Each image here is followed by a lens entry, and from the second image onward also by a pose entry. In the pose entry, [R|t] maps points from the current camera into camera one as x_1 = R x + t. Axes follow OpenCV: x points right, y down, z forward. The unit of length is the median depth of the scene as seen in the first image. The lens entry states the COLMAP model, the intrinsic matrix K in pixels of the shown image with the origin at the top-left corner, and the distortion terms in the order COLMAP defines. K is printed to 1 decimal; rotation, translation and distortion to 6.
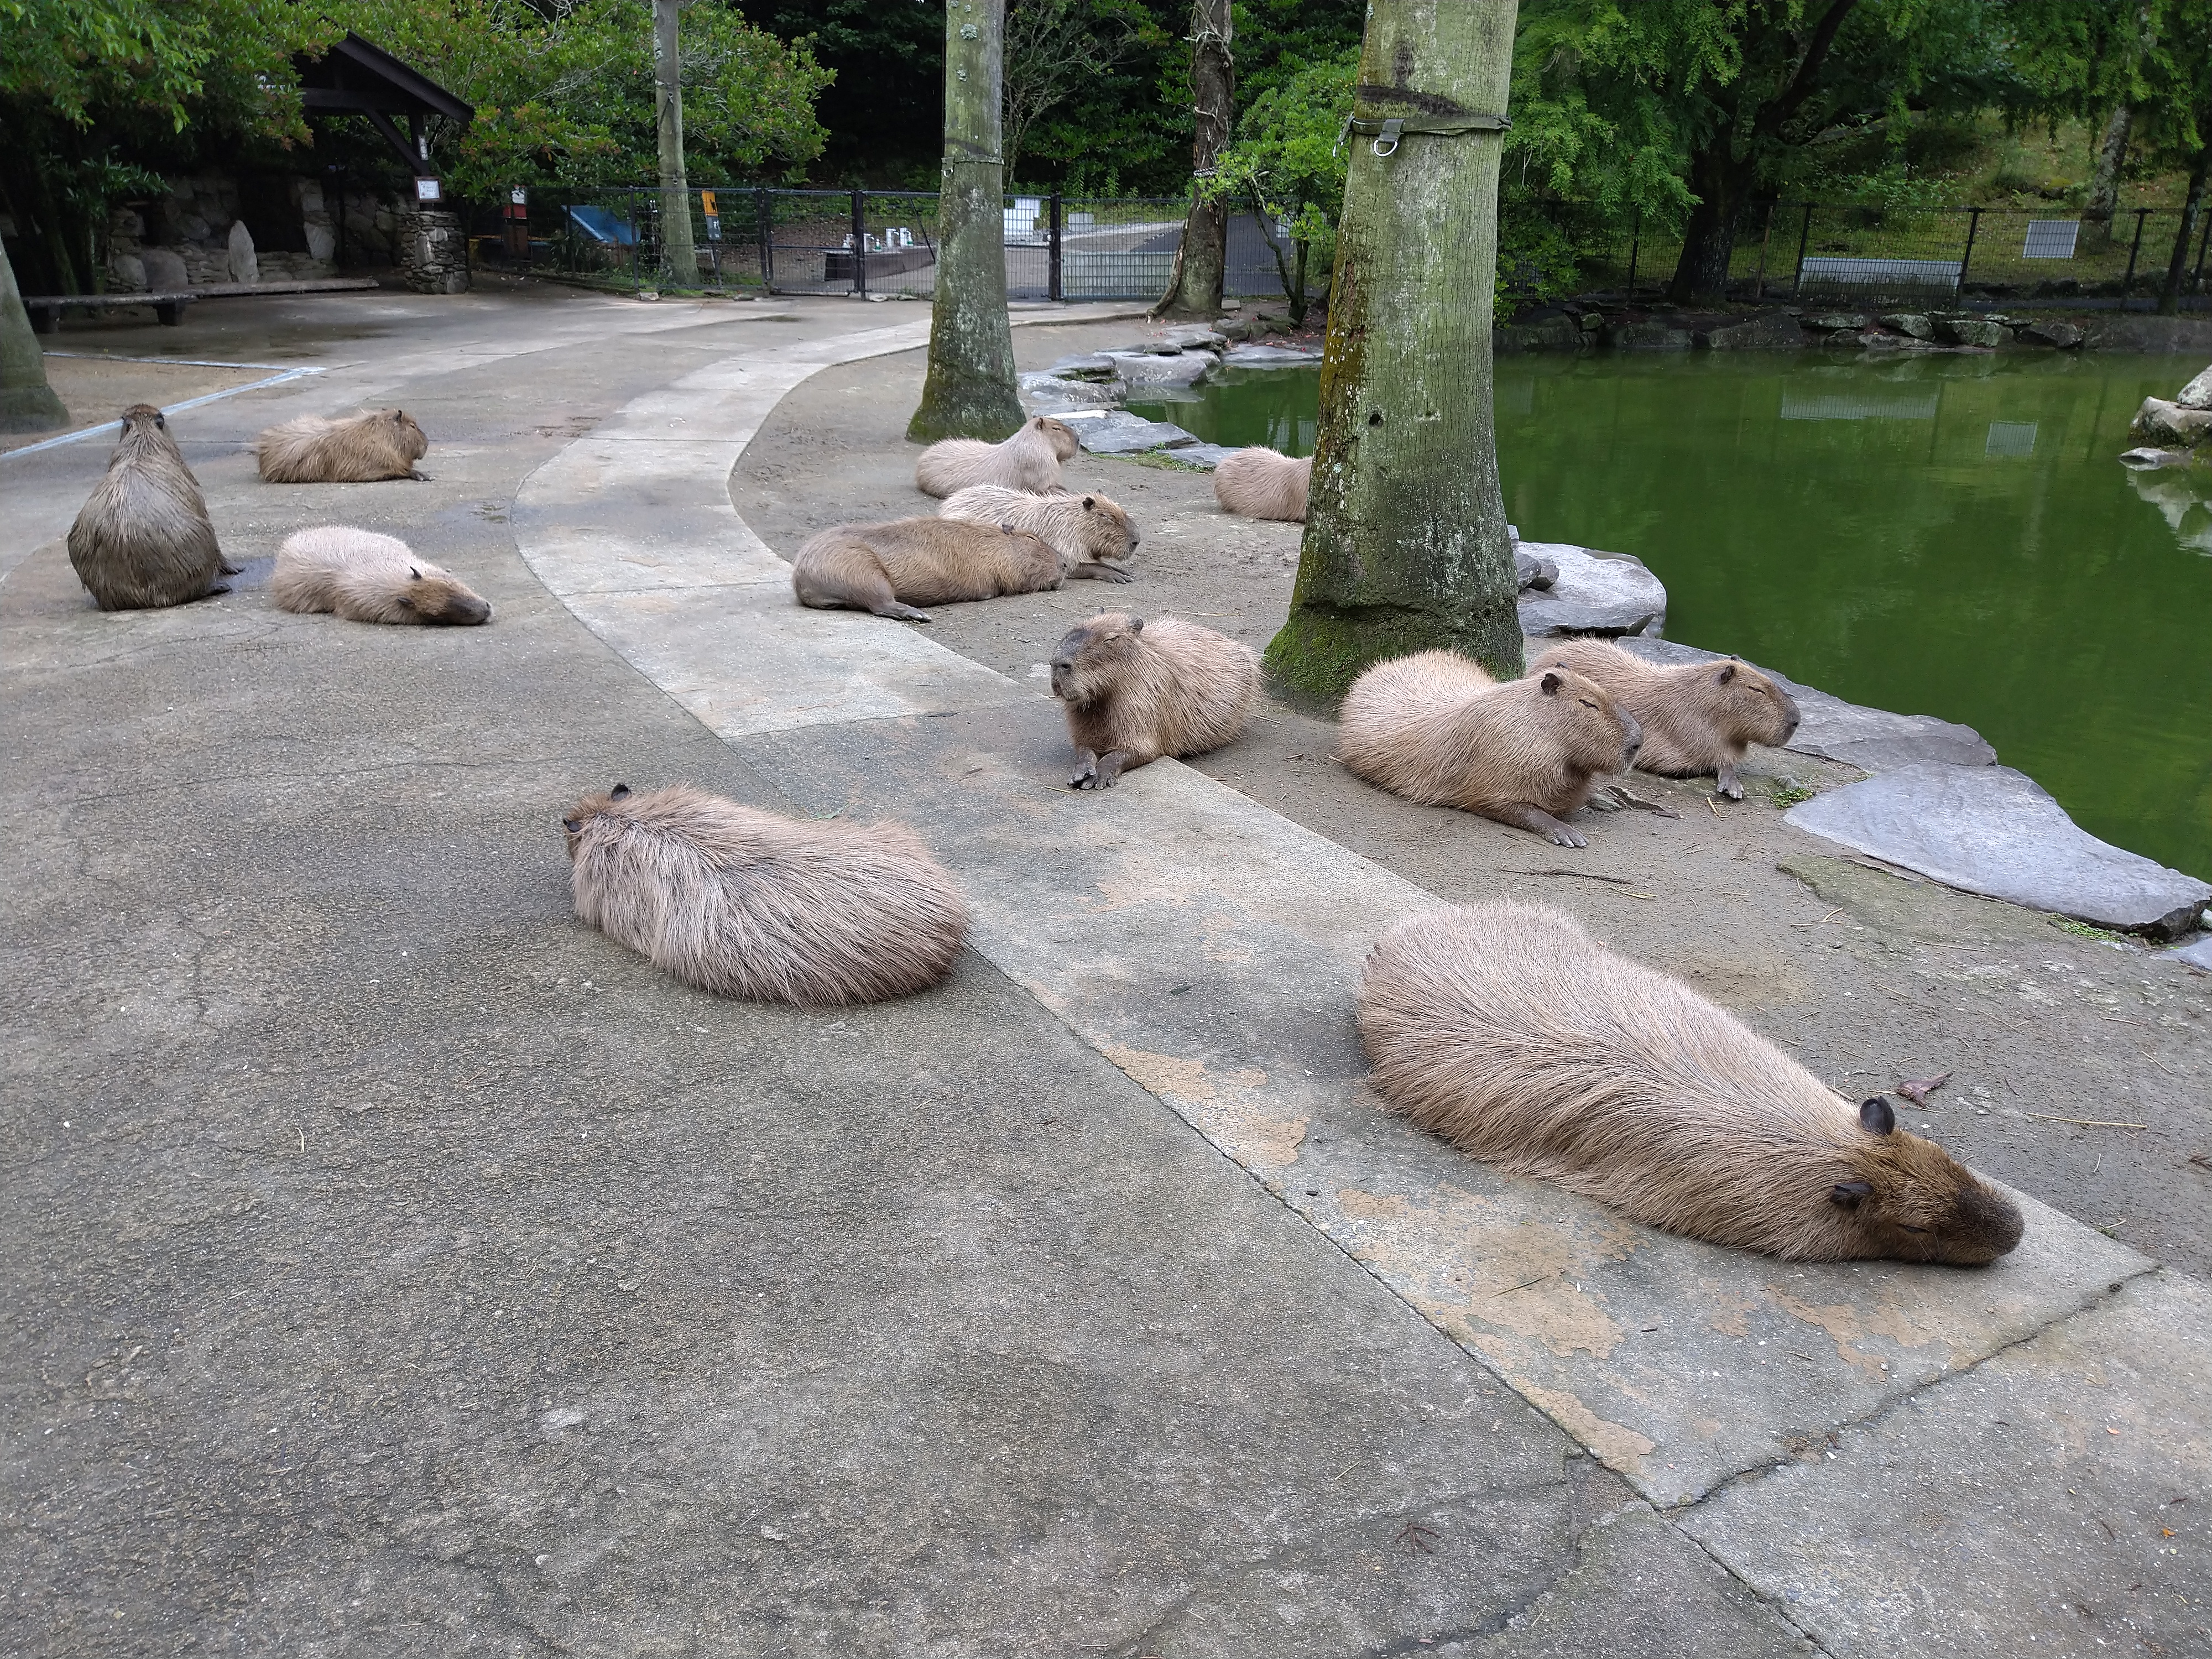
lens RADIAL K [[1782.8, 0, 1113.8], [0, 1782.8, 833.3], [0, 0, 1]] dist [-0.006824, 0.094118]
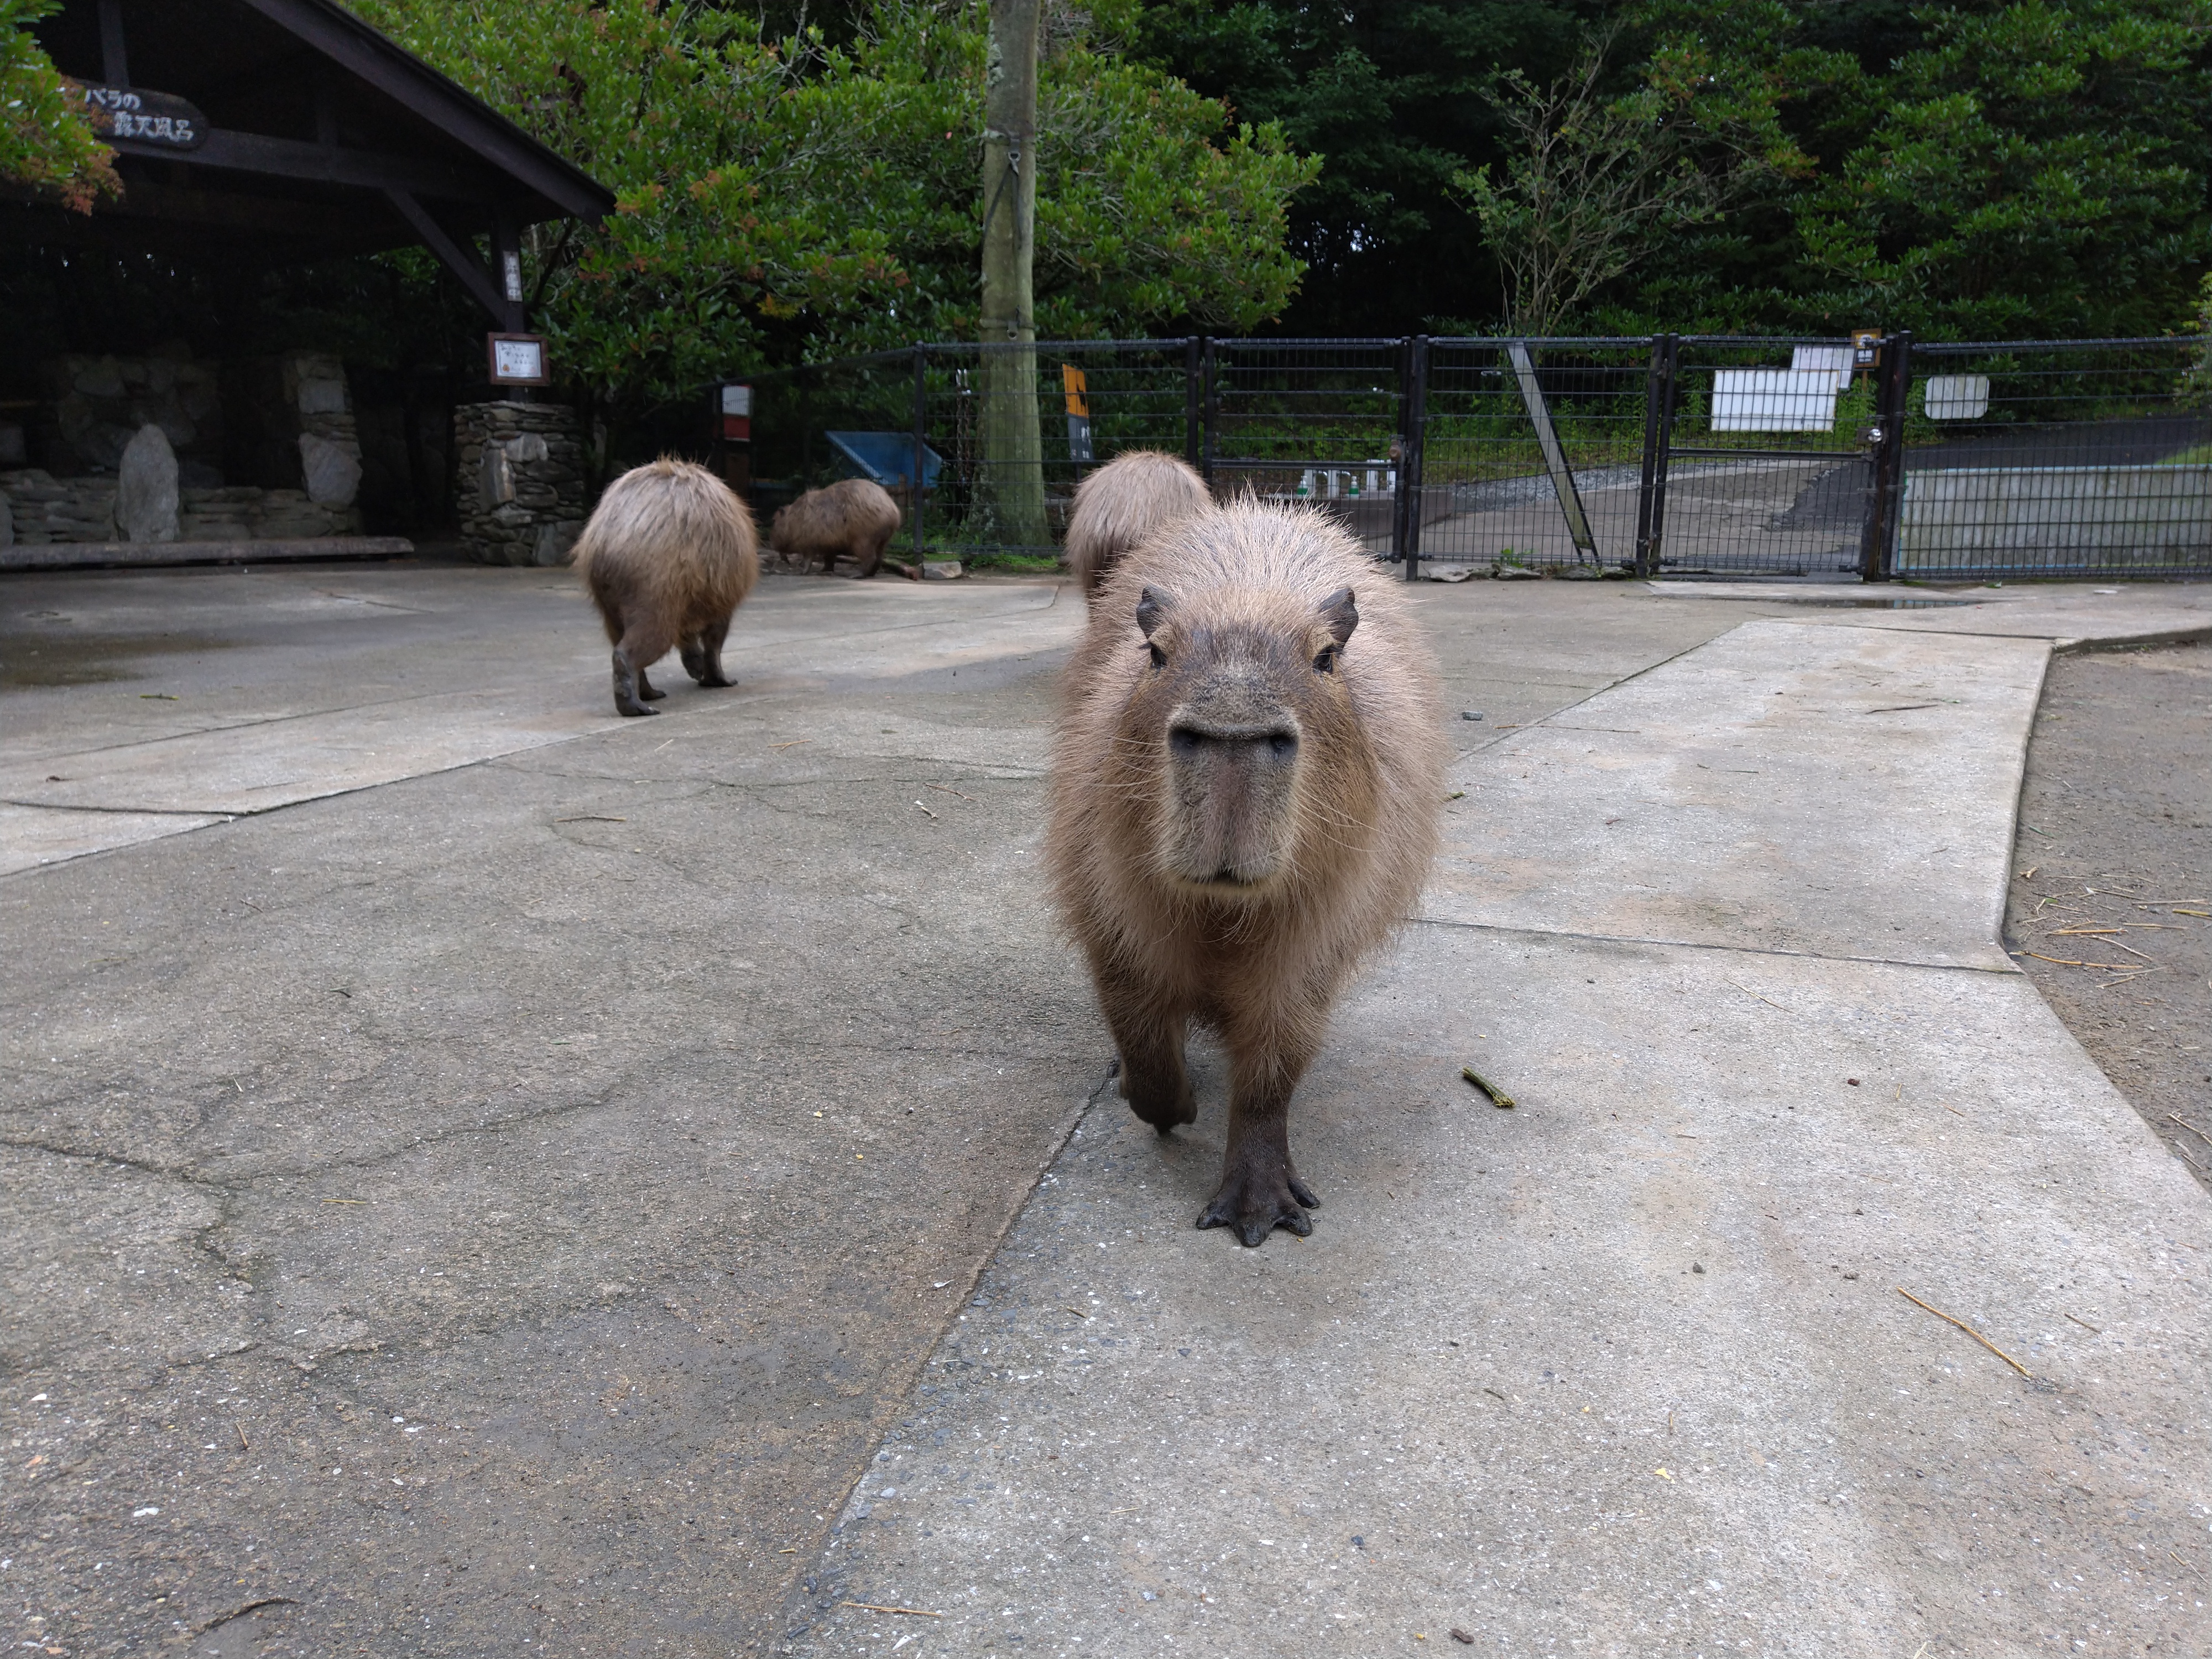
lens RADIAL K [[1782.7, 0, 1106.0], [0, 1782.7, 829.5], [0, 0, 1]] dist [0.042241, -0.006528]
pose [[0.985537, 0.026481, -0.167376, -0.140255], [-0.052105, 0.987219, -0.150610, -0.168253], [0.161248, 0.157153, 0.974321, 0.571118]]
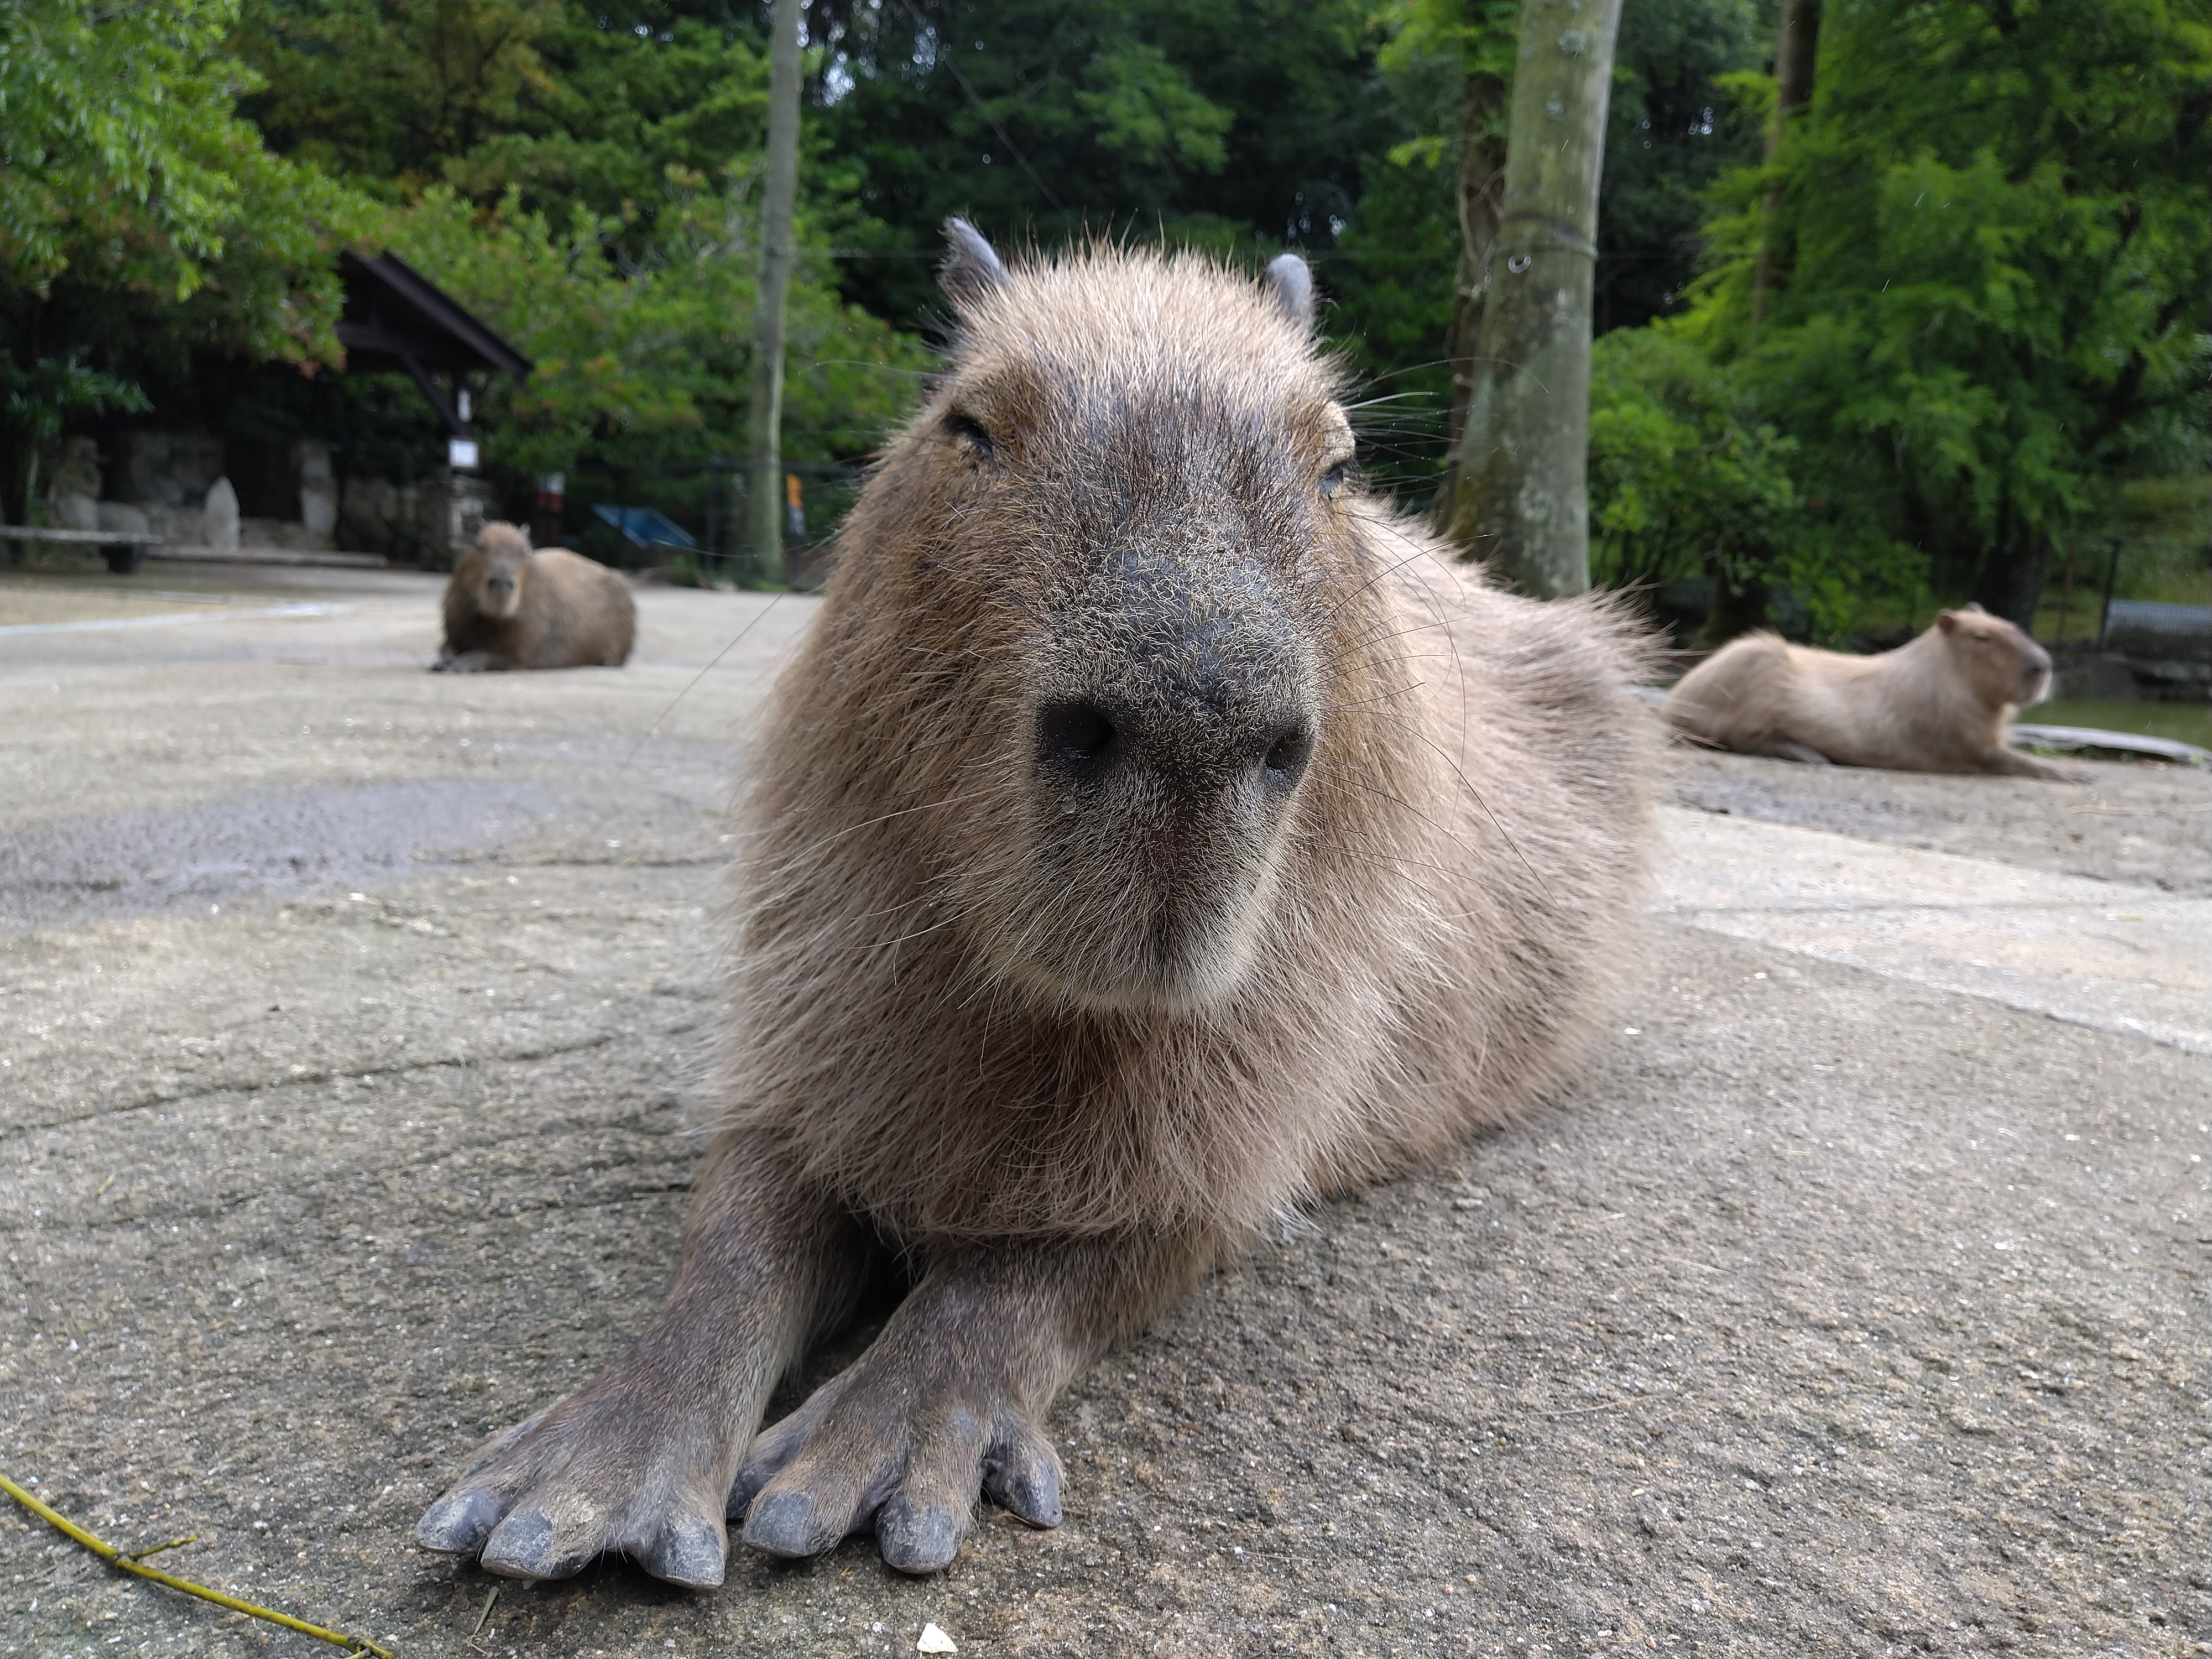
lens RADIAL K [[1782.7, 0, 1106.0], [0, 1782.7, 829.5], [0, 0, 1]] dist [0.042241, -0.006528]
pose [[0.998514, 0.033895, 0.042667, -0.120501], [-0.023950, 0.976301, -0.215086, -0.024036], [-0.048947, 0.213745, 0.975663, 0.226391]]
